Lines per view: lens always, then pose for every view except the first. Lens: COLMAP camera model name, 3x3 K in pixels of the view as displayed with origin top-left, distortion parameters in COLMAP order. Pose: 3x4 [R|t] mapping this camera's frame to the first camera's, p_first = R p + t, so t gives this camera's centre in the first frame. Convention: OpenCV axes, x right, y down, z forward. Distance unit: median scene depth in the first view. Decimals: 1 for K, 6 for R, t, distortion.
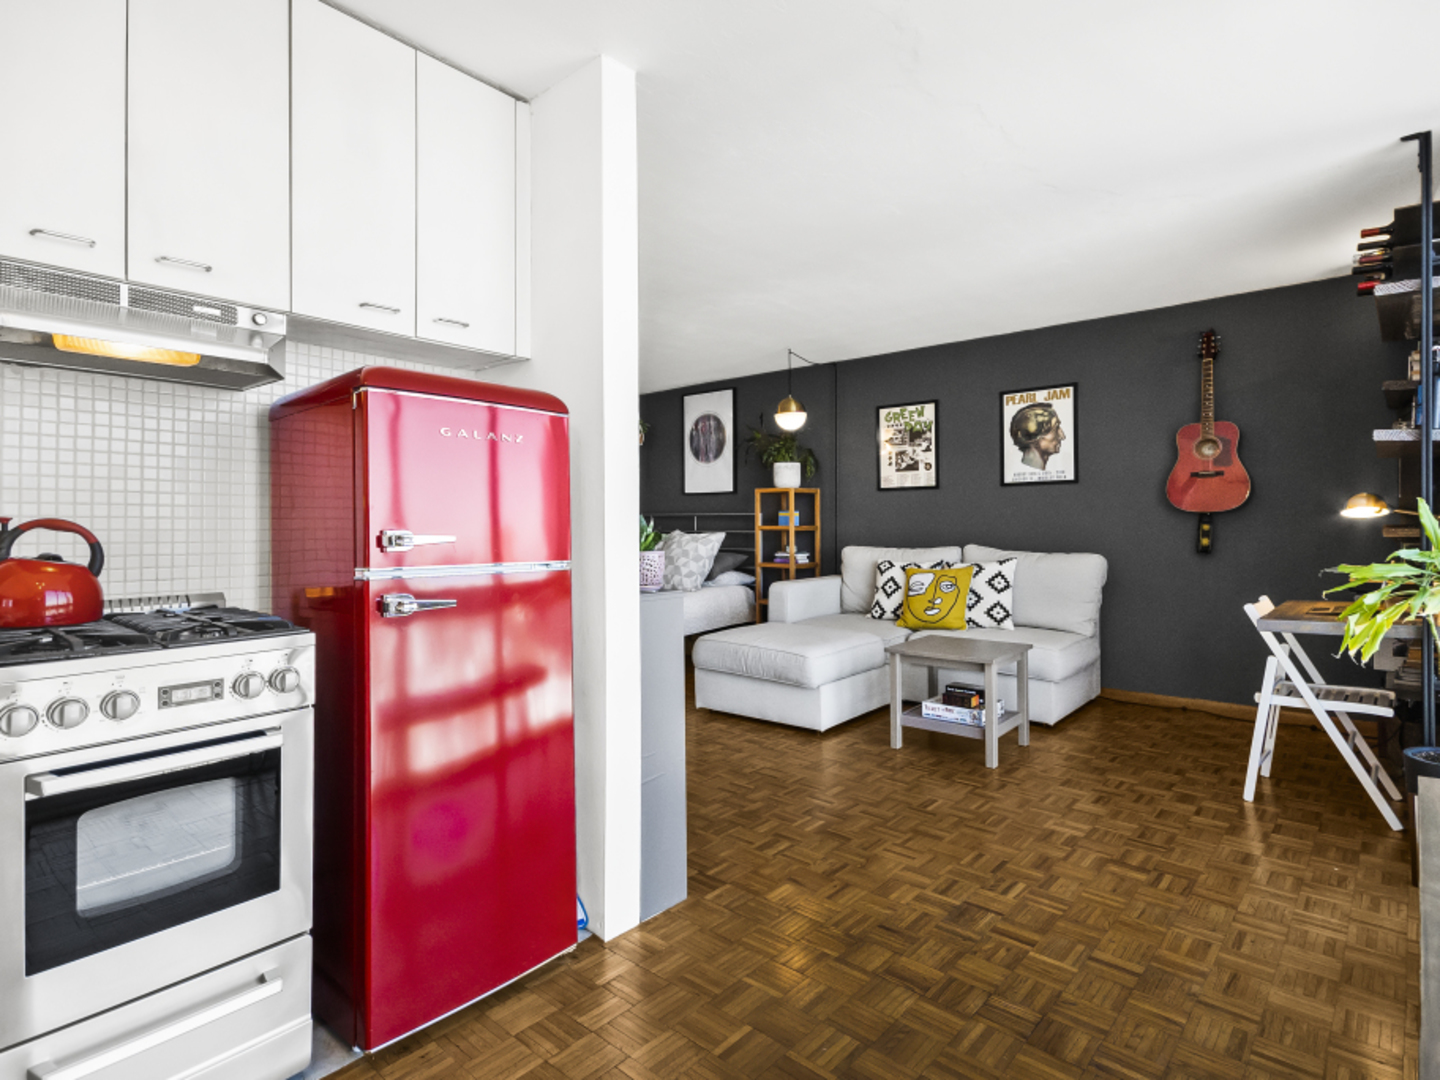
lens RADIAL K [[734.9, 0, 721.6], [0, 734.9, 525.7], [0, 0, 1]] dist [0.021549, -0.000109]
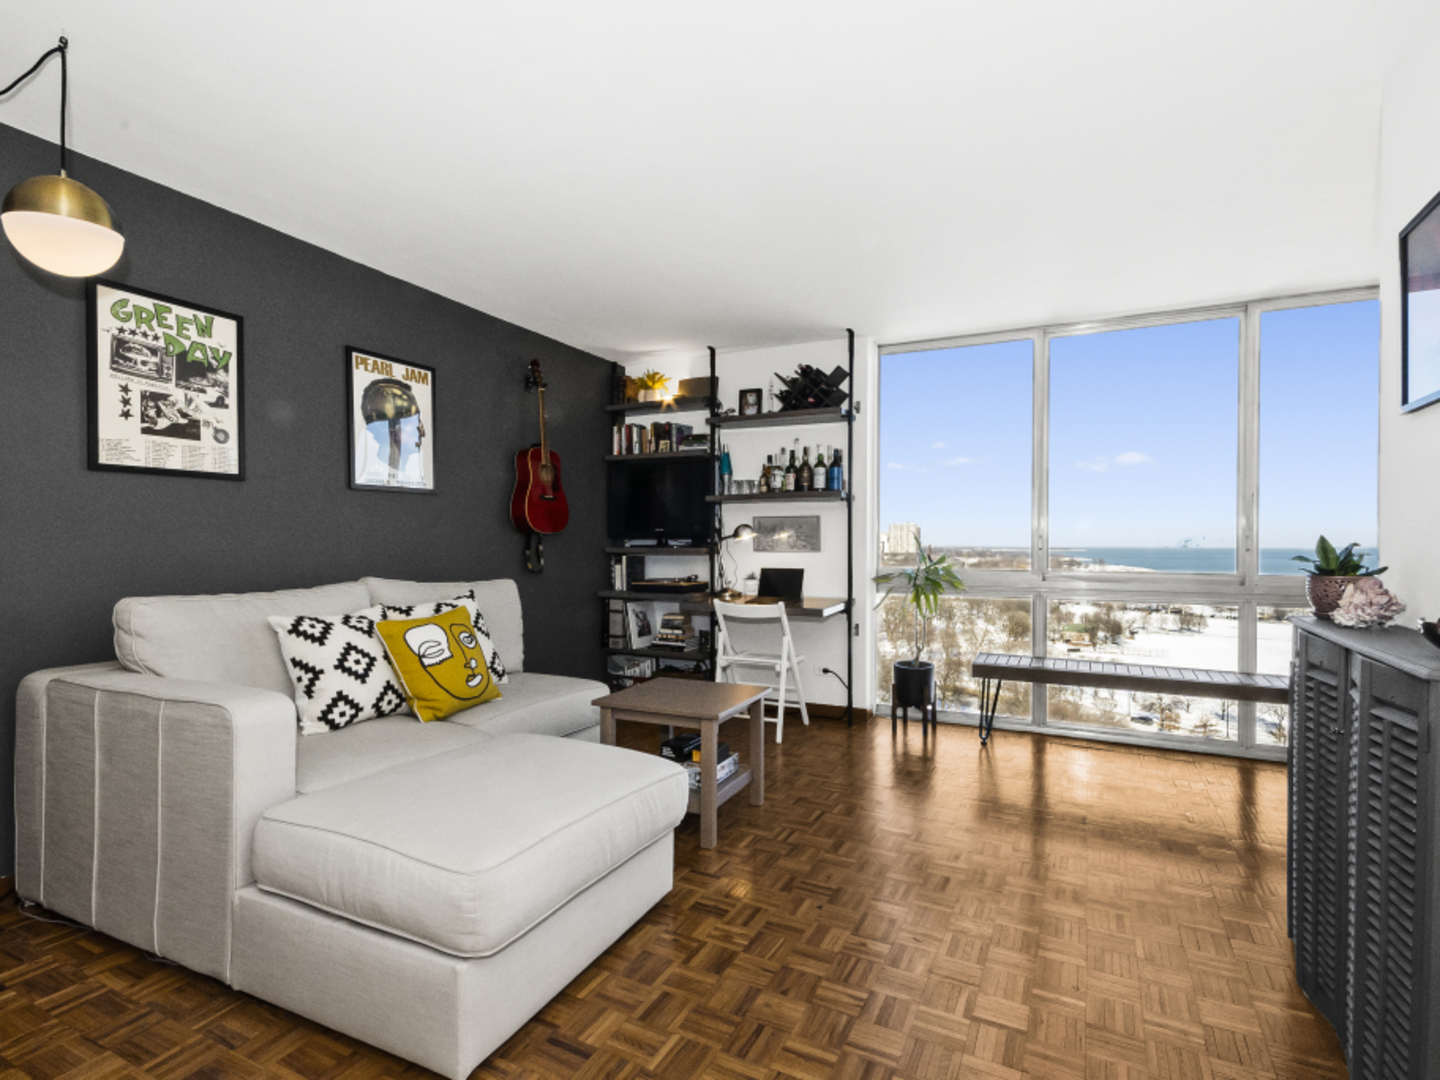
lens RADIAL K [[734.9, 0, 719.6], [0, 734.9, 540.6], [0, 0, 1]] dist [0.021549, -0.000109]
pose [[-0.251978, 0.004988, 0.967720, -0.321595], [0.002131, 0.999987, -0.004600, -0.002134], [-0.967731, 0.000903, -0.251985, 0.781450]]
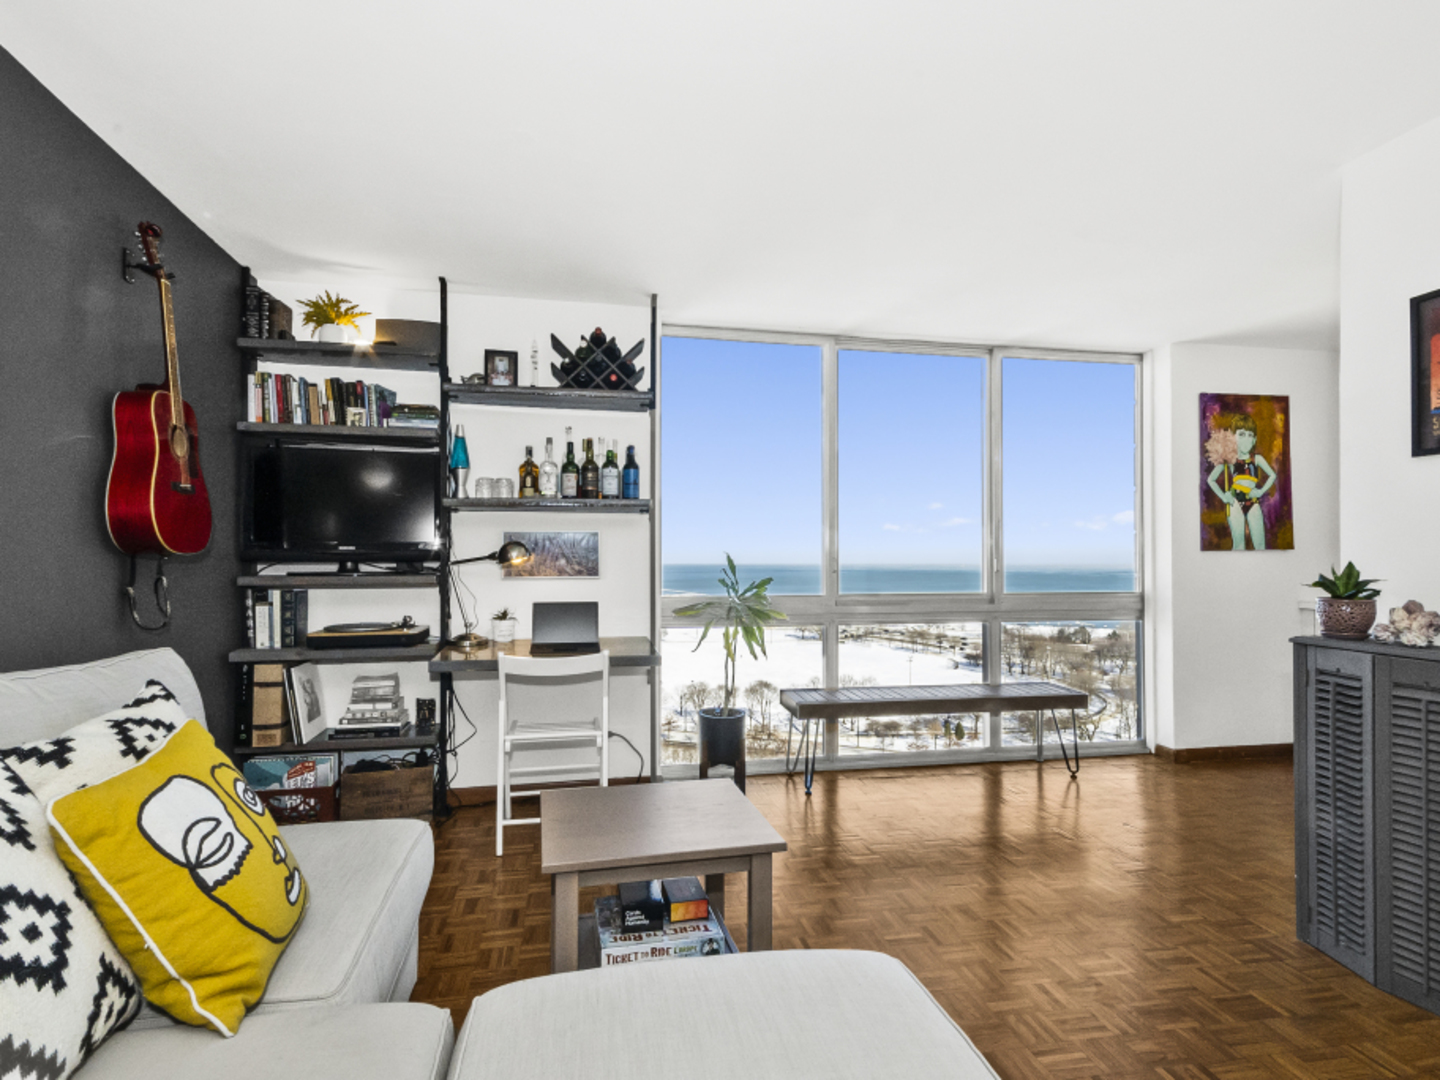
lens RADIAL K [[779.3, 0, 723.5], [0, 779.3, 549.7], [0, 0, 1]] dist [0.028850, -0.002020]
pose [[-0.801906, 0.012462, 0.597320, -0.029398], [0.005691, 0.999896, -0.013221, -0.008803], [-0.597423, -0.007203, -0.801894, 0.940080]]
